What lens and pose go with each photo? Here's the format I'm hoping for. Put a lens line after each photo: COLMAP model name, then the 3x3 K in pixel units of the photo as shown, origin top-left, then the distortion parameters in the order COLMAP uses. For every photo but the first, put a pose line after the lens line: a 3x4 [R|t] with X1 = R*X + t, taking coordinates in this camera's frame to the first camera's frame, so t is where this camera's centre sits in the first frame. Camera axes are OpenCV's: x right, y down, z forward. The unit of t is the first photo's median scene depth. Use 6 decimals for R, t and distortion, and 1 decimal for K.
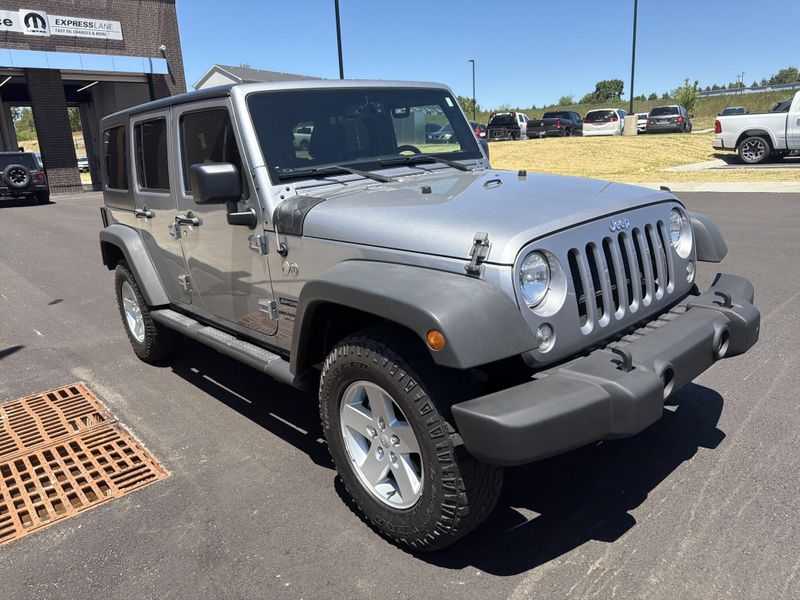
lens RADIAL K [[567.6, 0, 404.3], [0, 567.6, 297.1], [0, 0, 1]] dist [0.028564, -0.033596]
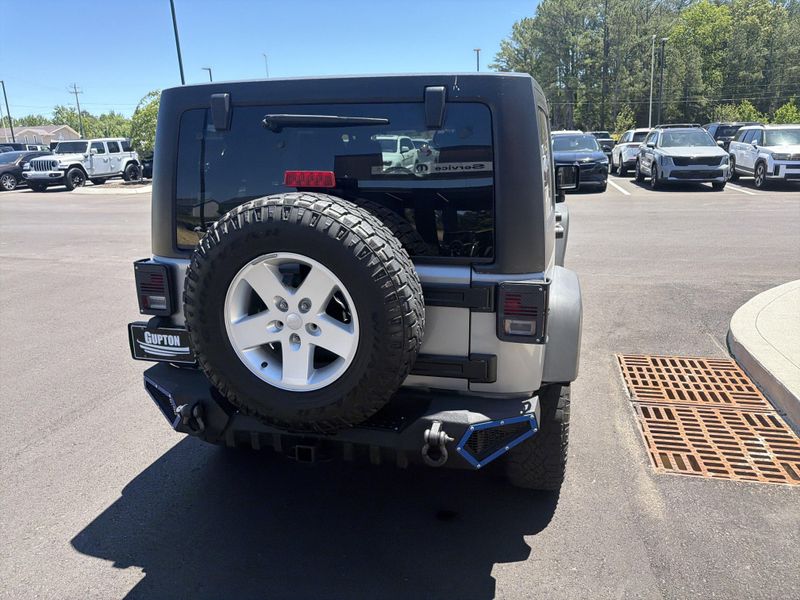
lens RADIAL K [[567.6, 0, 404.9], [0, 567.6, 296.9], [0, 0, 1]] dist [0.028564, -0.033596]
pose [[-0.565039, -0.124884, 0.815558, -1.103882], [0.274641, 0.903638, 0.328651, -0.424432], [-0.778012, 0.409686, -0.476292, 1.748365]]
